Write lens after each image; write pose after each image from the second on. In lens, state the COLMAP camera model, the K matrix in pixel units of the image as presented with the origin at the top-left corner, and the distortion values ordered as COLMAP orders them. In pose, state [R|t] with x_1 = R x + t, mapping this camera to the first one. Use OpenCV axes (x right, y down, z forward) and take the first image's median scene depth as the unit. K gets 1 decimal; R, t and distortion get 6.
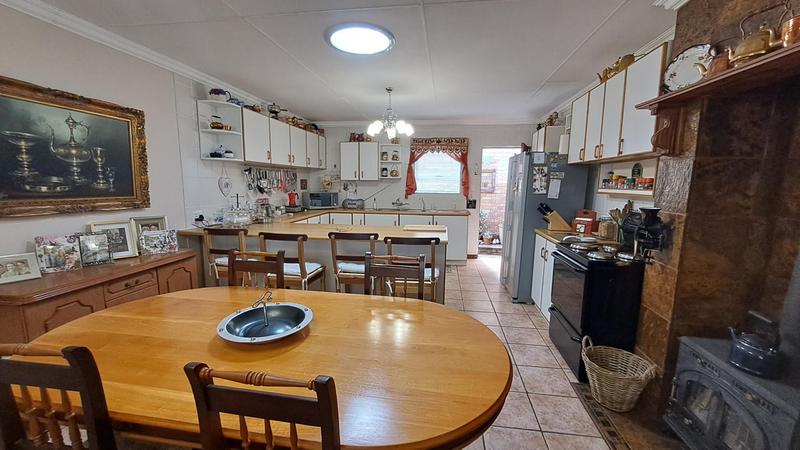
lens RADIAL K [[318.1, 0, 398.3], [0, 318.1, 228.3], [0, 0, 1]] dist [-0.007604, 0.001856]
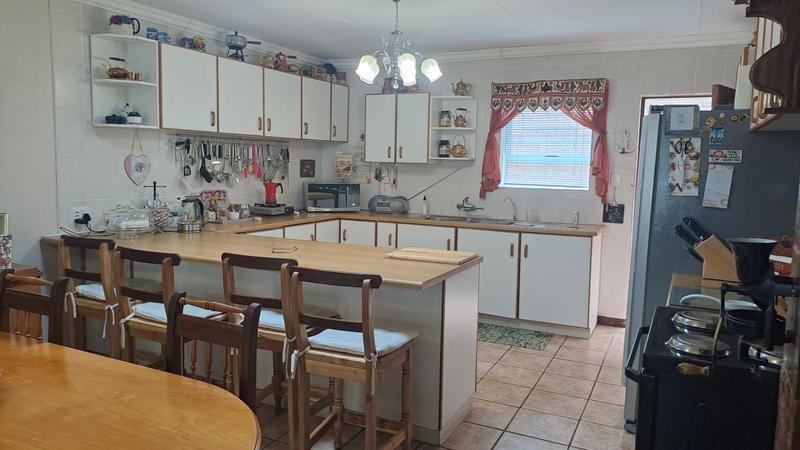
lens RADIAL K [[582.9, 0, 394.8], [0, 582.9, 221.8], [0, 0, 1]] dist [0.047711, -0.020752]
pose [[0.949928, 0.042926, -0.309507, 0.263324], [-0.057379, 0.997639, -0.037741, -0.014139], [0.307156, 0.053610, 0.950148, 0.061134]]
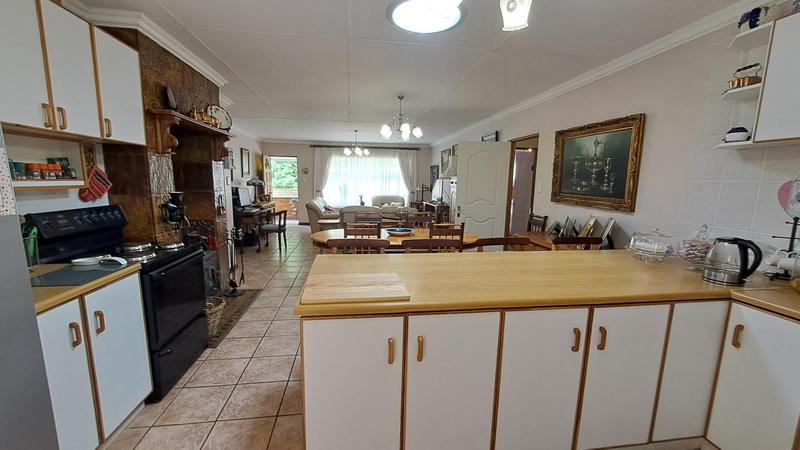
lens RADIAL K [[318.1, 0, 399.7], [0, 318.1, 230.2], [0, 0, 1]] dist [-0.007604, 0.001856]
pose [[-0.956251, 0.018618, -0.291954, 0.123937], [-0.070204, 0.954207, 0.290792, -0.165065], [0.283999, 0.298566, -0.911155, 1.139892]]
